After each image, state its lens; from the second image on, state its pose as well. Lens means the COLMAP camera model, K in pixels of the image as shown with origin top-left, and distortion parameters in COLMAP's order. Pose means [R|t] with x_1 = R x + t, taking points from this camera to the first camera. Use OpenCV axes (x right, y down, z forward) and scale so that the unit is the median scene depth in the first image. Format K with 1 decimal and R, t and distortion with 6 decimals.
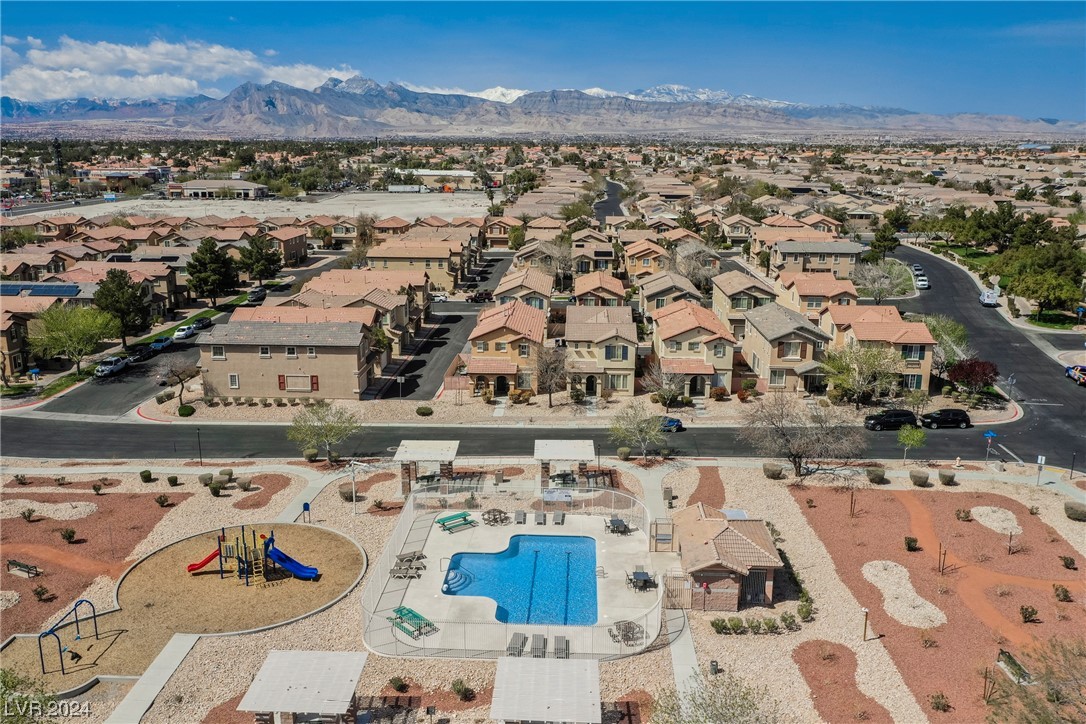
lens RADIAL K [[873.2, 0, 543.0], [0, 873.2, 362.0], [0, 0, 1]] dist [-0.004802, 0.003781]
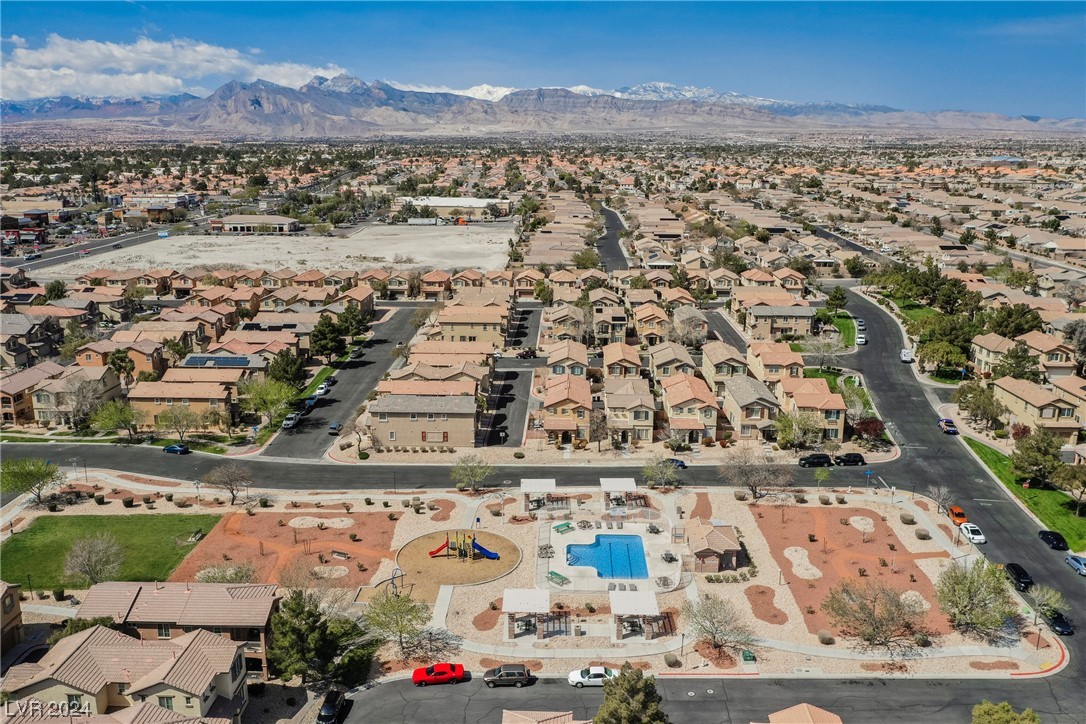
lens RADIAL K [[873.2, 0, 543.0], [0, 873.2, 362.0], [0, 0, 1]] dist [-0.004802, 0.003781]
pose [[0.999883, -0.005606, 0.014242, -0.112483], [0.005567, 0.999981, 0.002787, -0.112137], [-0.014257, -0.002708, 0.999895, -0.546944]]
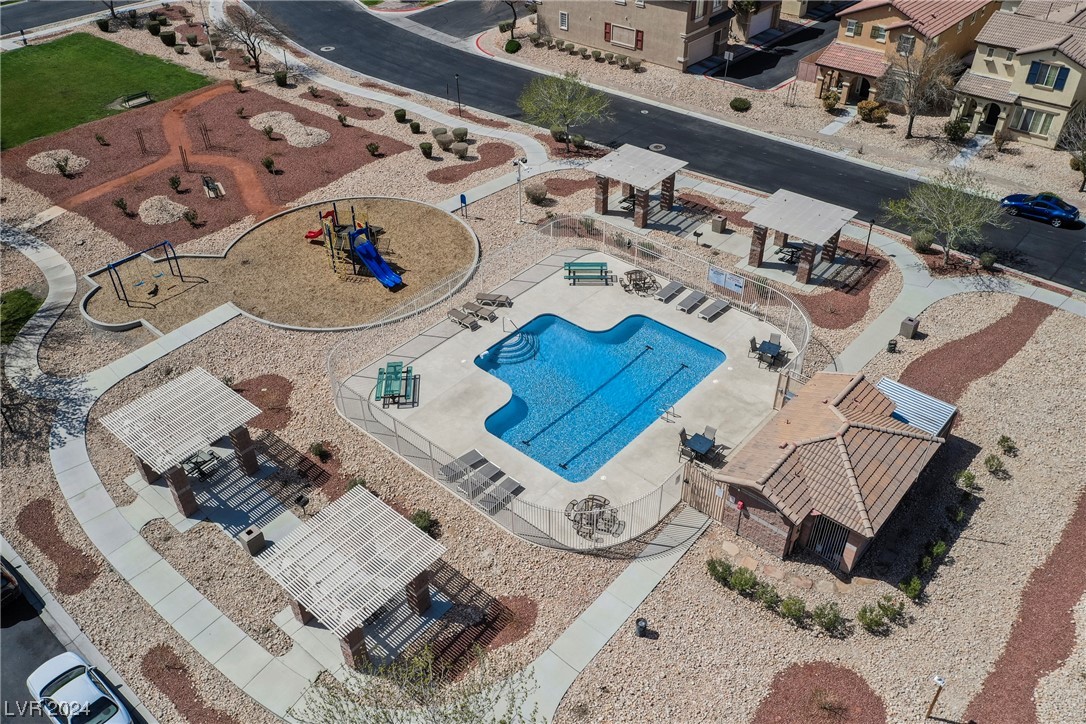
lens RADIAL K [[854.3, 0, 543.0], [0, 854.3, 362.0], [0, 0, 1]] dist [-0.002215, 0.004515]
pose [[0.780993, 0.371518, -0.502020, 0.191364], [-0.135227, 0.885349, 0.444827, -0.054449], [0.609724, -0.279520, 0.741691, 0.258158]]
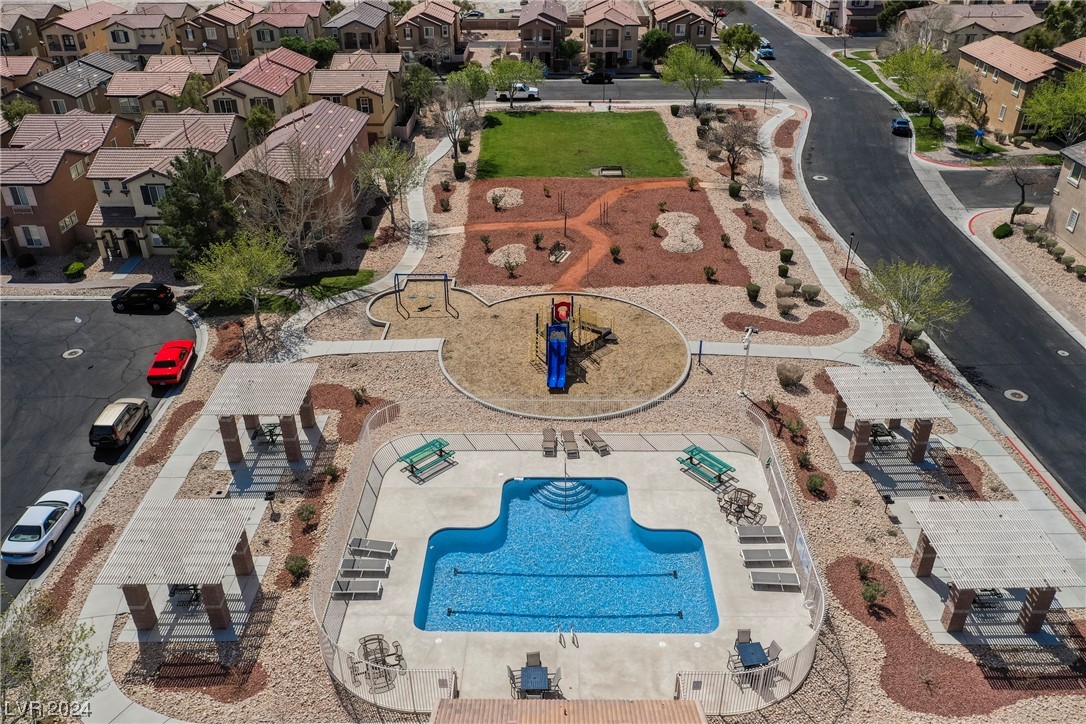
lens RADIAL K [[854.3, 0, 543.0], [0, 854.3, 362.0], [0, 0, 1]] dist [-0.002215, 0.004515]
pose [[0.035702, 0.507601, -0.860852, 0.283974], [-0.236273, 0.841268, 0.486255, -0.117636], [0.971031, 0.186036, 0.149967, 0.512950]]
